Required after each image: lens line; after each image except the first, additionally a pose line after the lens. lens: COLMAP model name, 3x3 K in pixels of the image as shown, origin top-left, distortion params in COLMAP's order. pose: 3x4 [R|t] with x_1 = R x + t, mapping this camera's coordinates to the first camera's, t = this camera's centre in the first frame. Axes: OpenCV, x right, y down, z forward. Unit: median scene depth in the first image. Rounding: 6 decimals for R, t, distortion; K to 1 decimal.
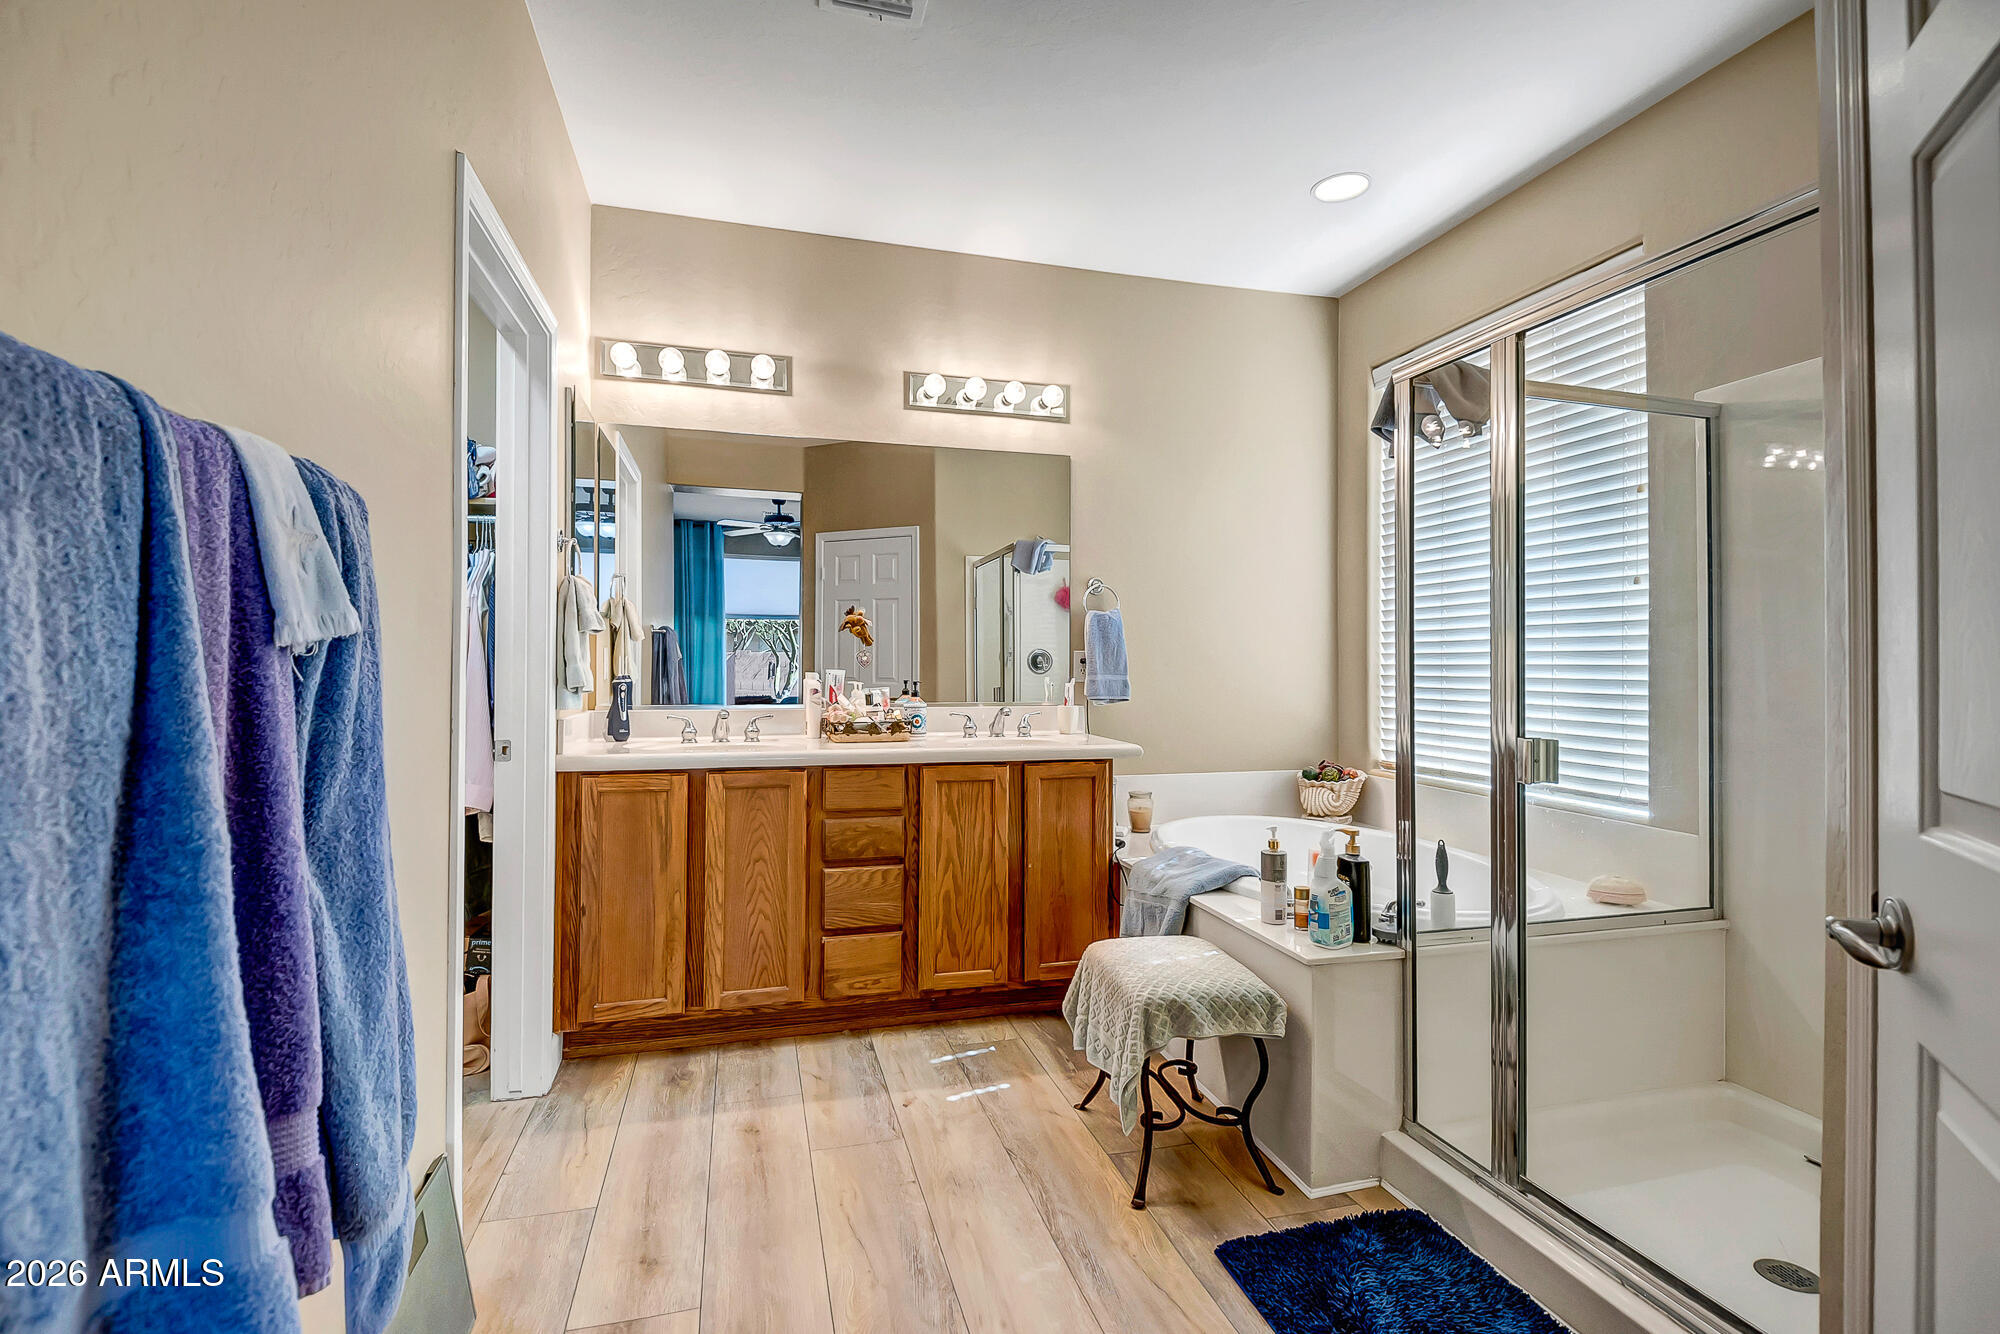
lens RADIAL K [[922.8, 0, 1004.2], [0, 922.8, 663.1], [0, 0, 1]] dist [-0.013773, -0.002827]
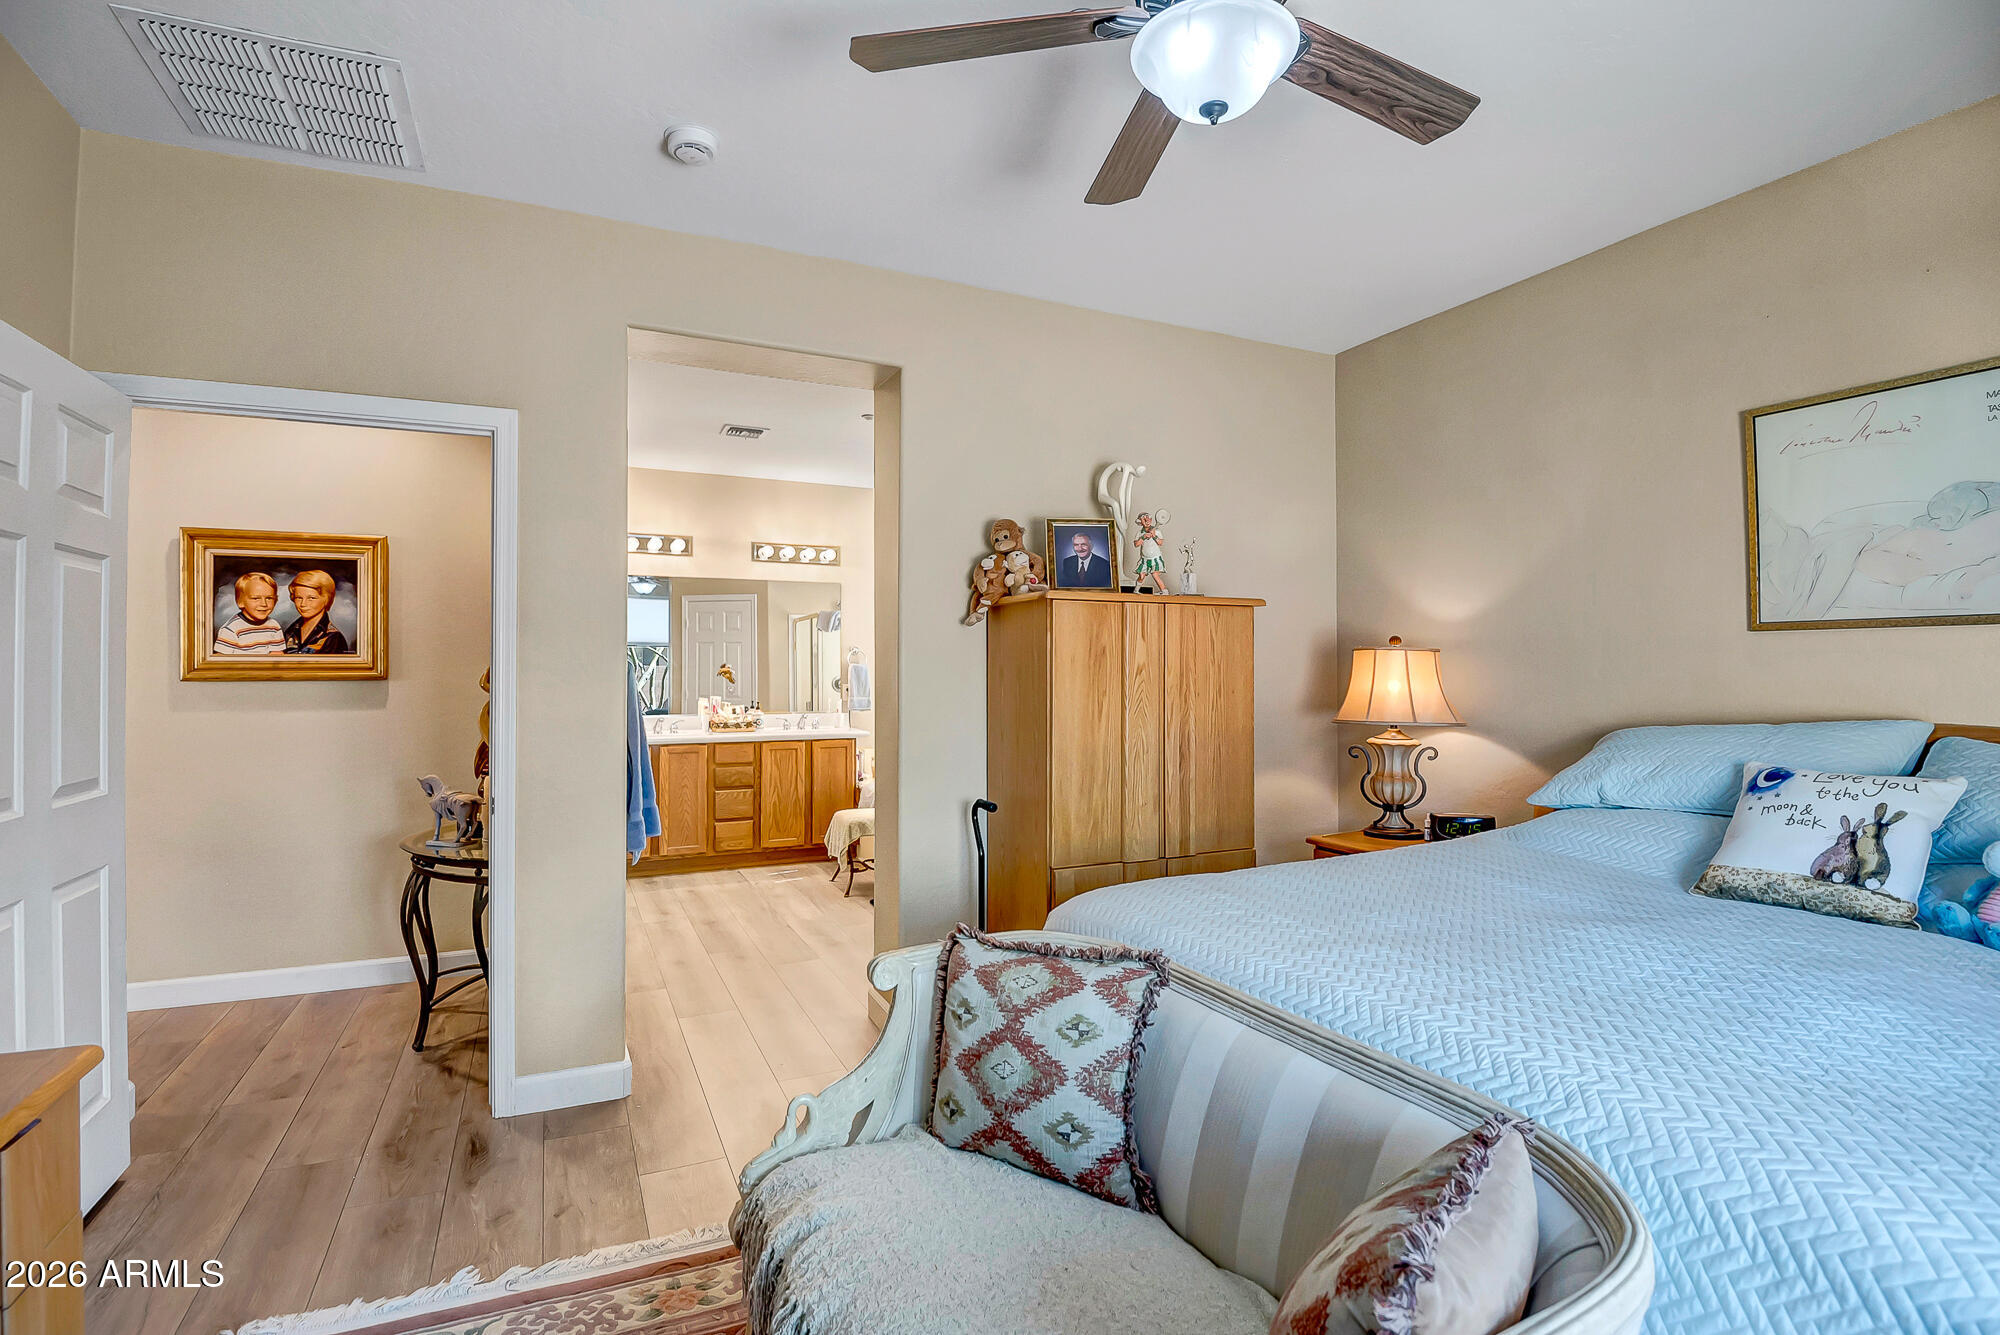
lens RADIAL K [[922.8, 0, 1010.2], [0, 922.8, 663.8], [0, 0, 1]] dist [-0.013773, -0.002827]
pose [[0.983308, -0.005578, 0.181865, 0.082922], [0.007179, 0.999941, -0.008147, -0.044847], [-0.181809, 0.009316, 0.983290, -1.130374]]
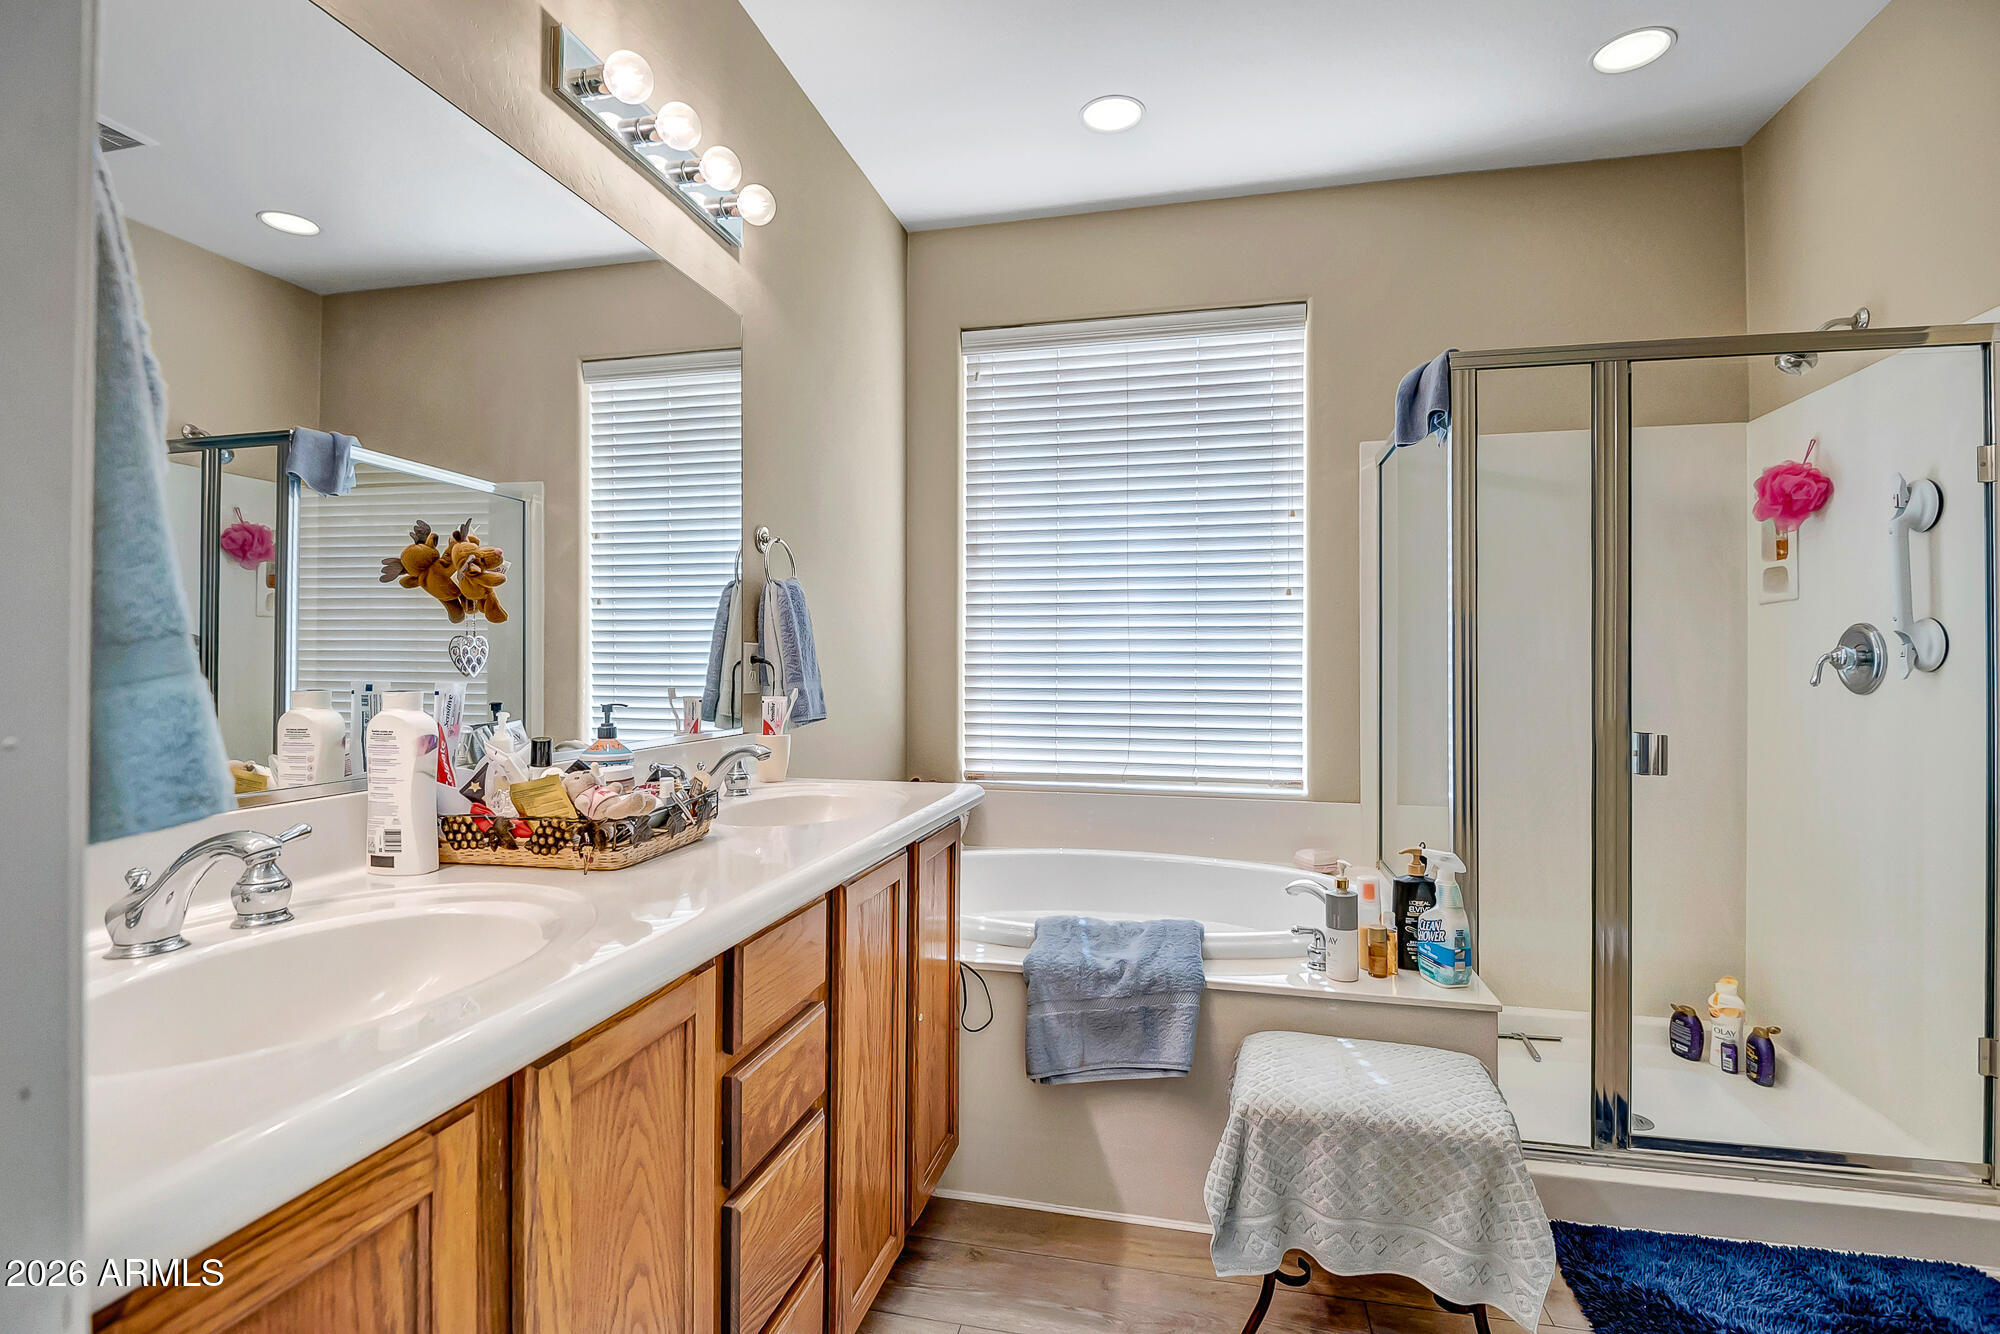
lens RADIAL K [[922.8, 0, 1000.8], [0, 922.8, 663.9], [0, 0, 1]] dist [-0.013773, -0.002827]
pose [[0.485542, -0.003092, 0.874208, -0.440146], [0.001025, 0.999995, 0.002968, -0.001981], [-0.874213, -0.000545, 0.485543, 0.665960]]
